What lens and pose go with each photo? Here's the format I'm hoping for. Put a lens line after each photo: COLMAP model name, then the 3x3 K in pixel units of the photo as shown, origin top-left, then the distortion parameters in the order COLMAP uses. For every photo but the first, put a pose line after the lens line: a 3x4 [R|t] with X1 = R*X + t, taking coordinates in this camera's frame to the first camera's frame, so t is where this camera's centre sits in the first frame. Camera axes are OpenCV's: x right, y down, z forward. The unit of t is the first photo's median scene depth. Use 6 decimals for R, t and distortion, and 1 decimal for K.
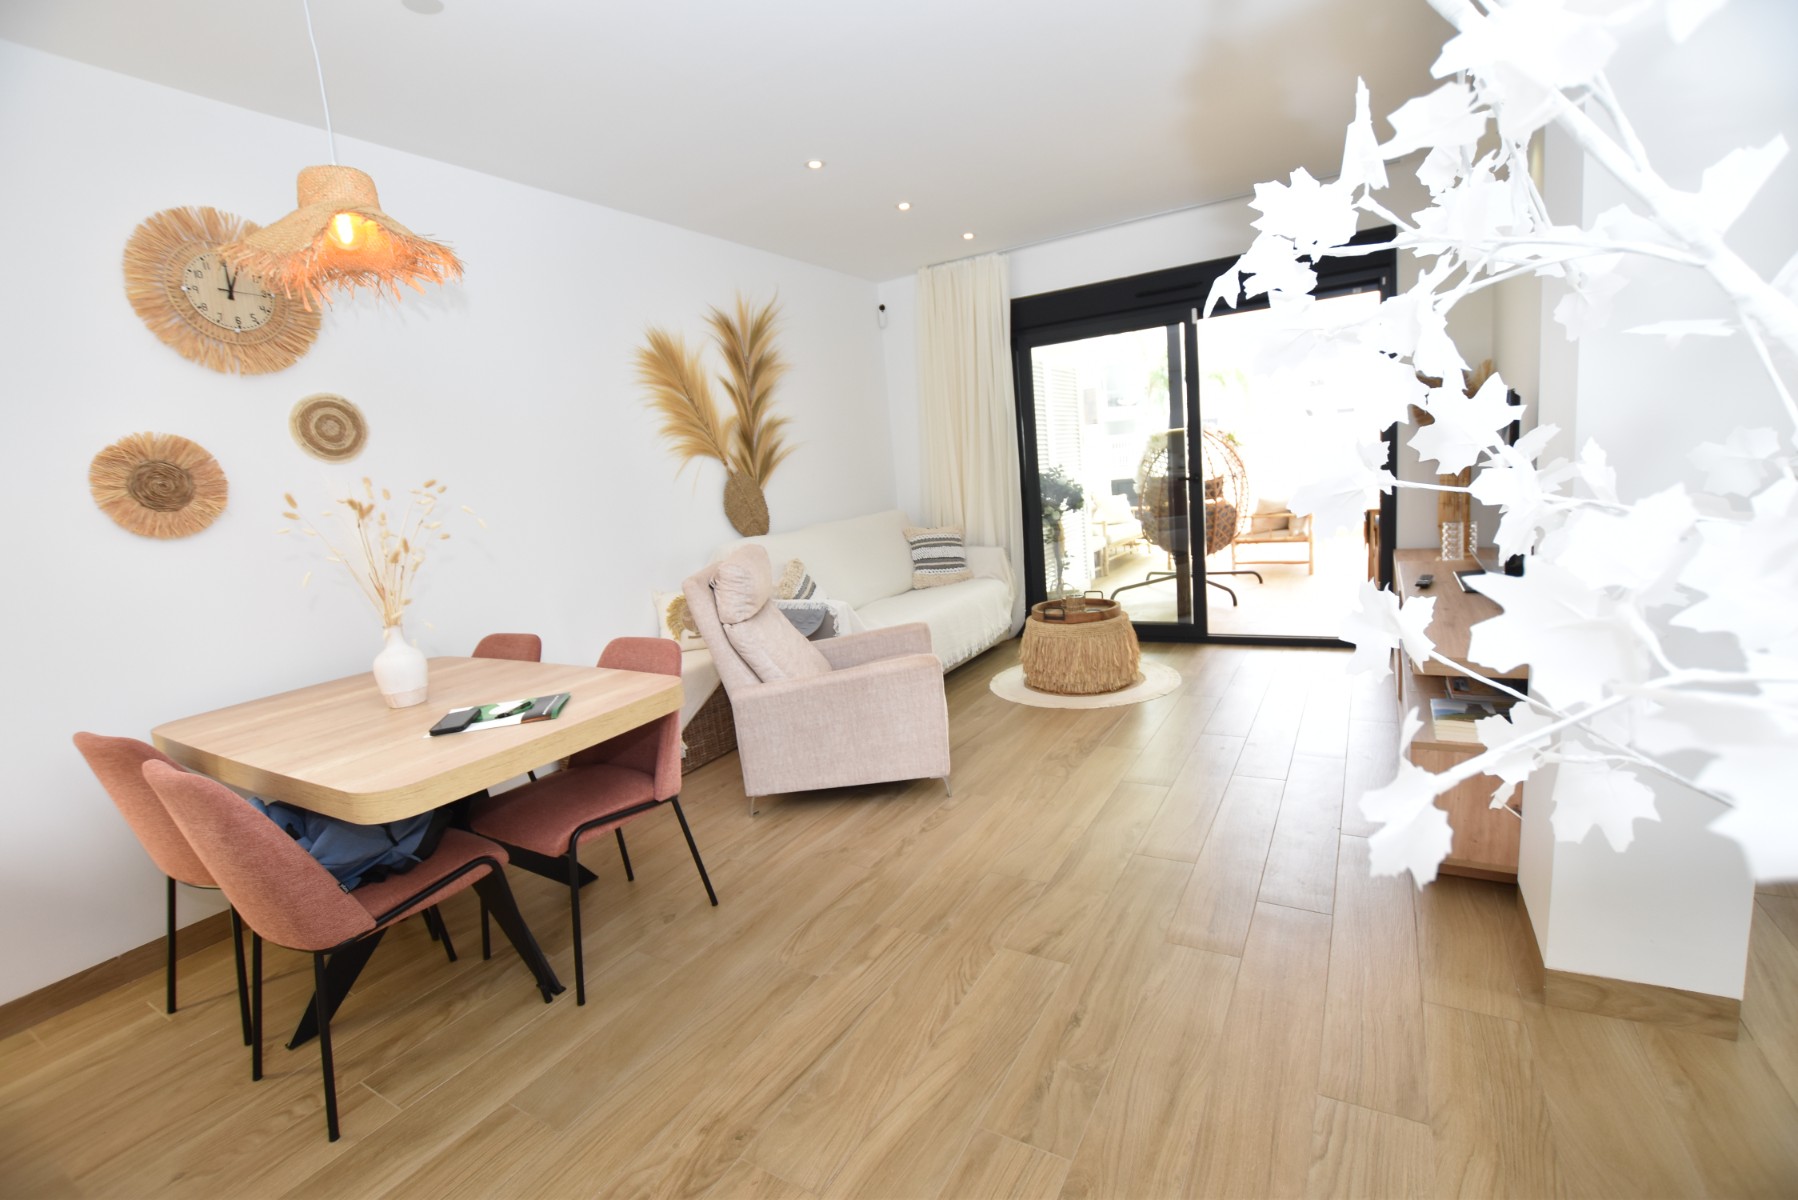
lens RADIAL K [[793.4, 0, 903.1], [0, 793.4, 597.2], [0, 0, 1]] dist [-0.033504, 0.006031]
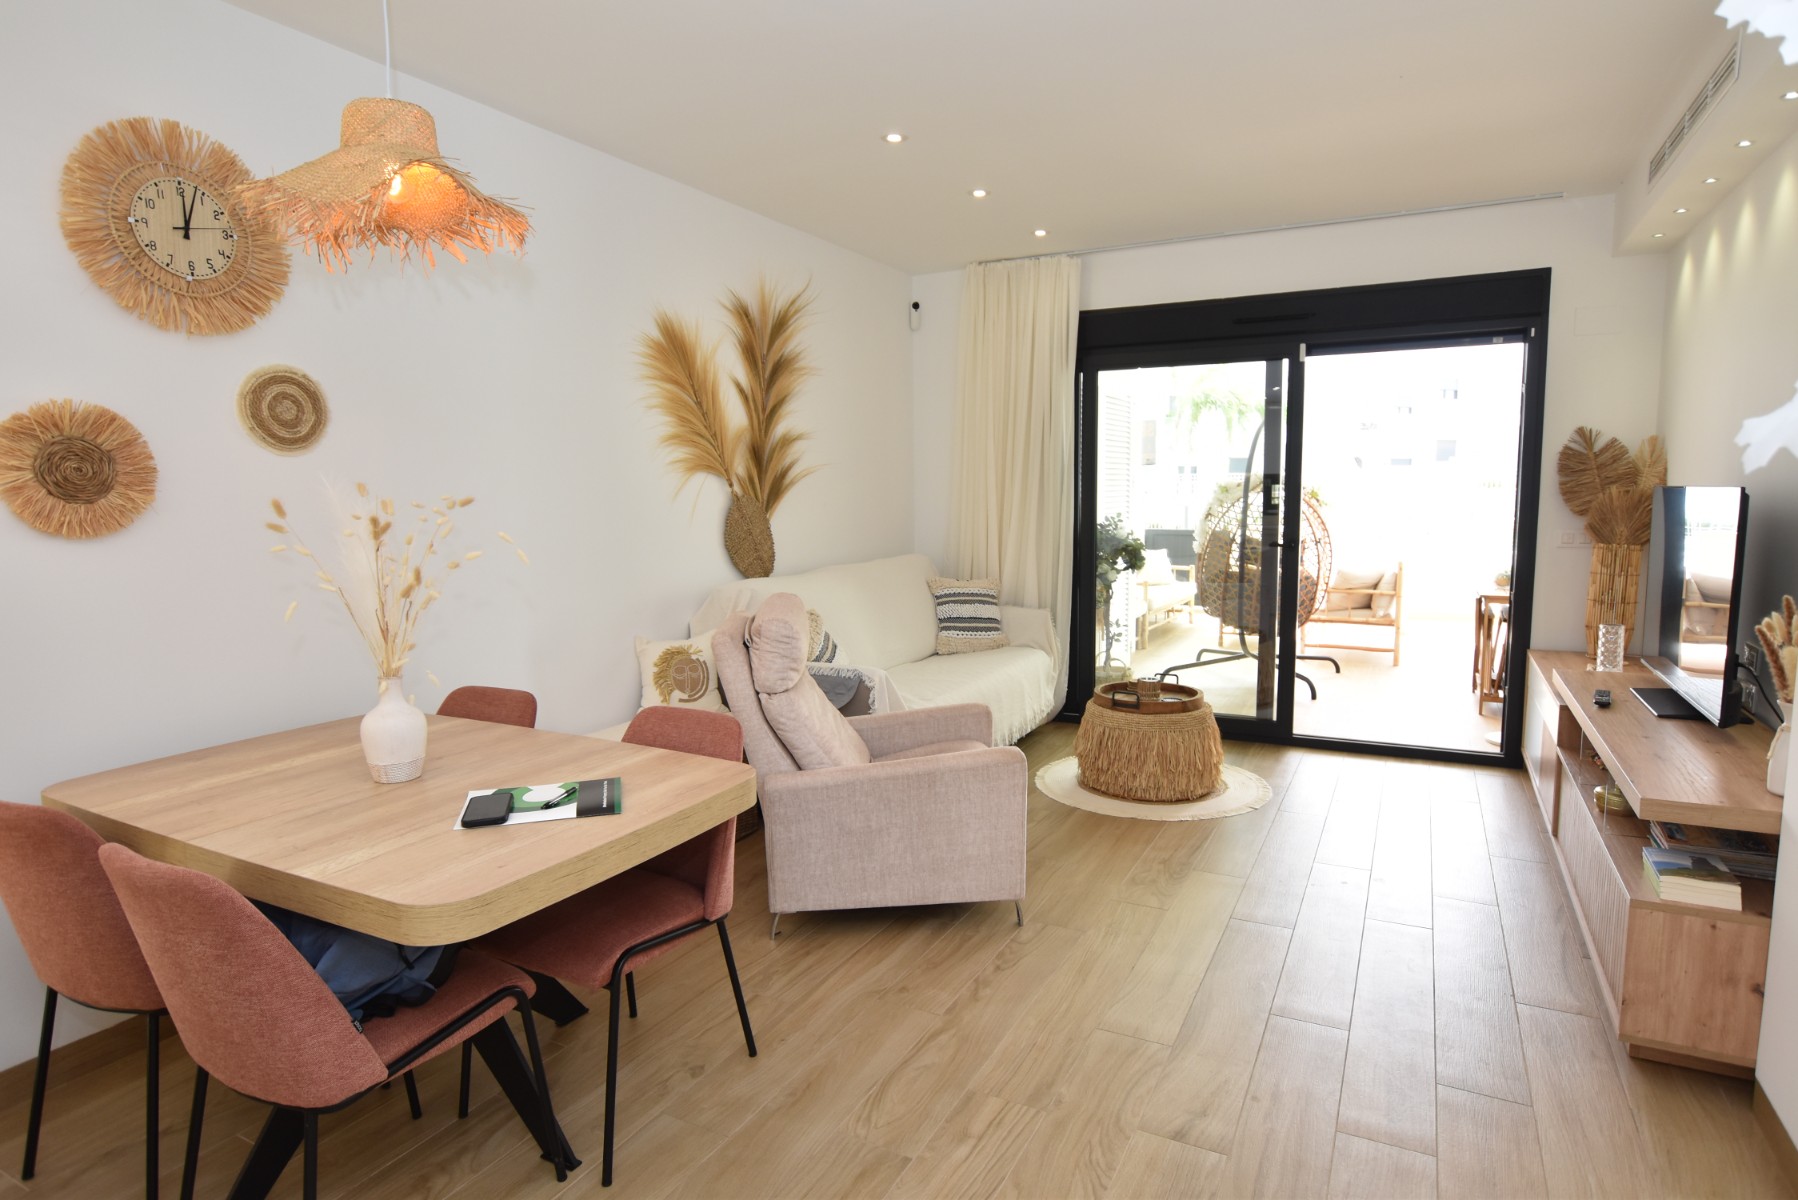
lens RADIAL K [[993.0, 0, 902.1], [0, 993.0, 599.3], [0, 0, 1]] dist [-0.020848, 0.006084]
pose [[0.995681, 0.073298, 0.056978, -0.107540], [-0.070317, 0.996133, -0.052672, -0.012785], [-0.060618, 0.048438, 0.996985, -0.008452]]
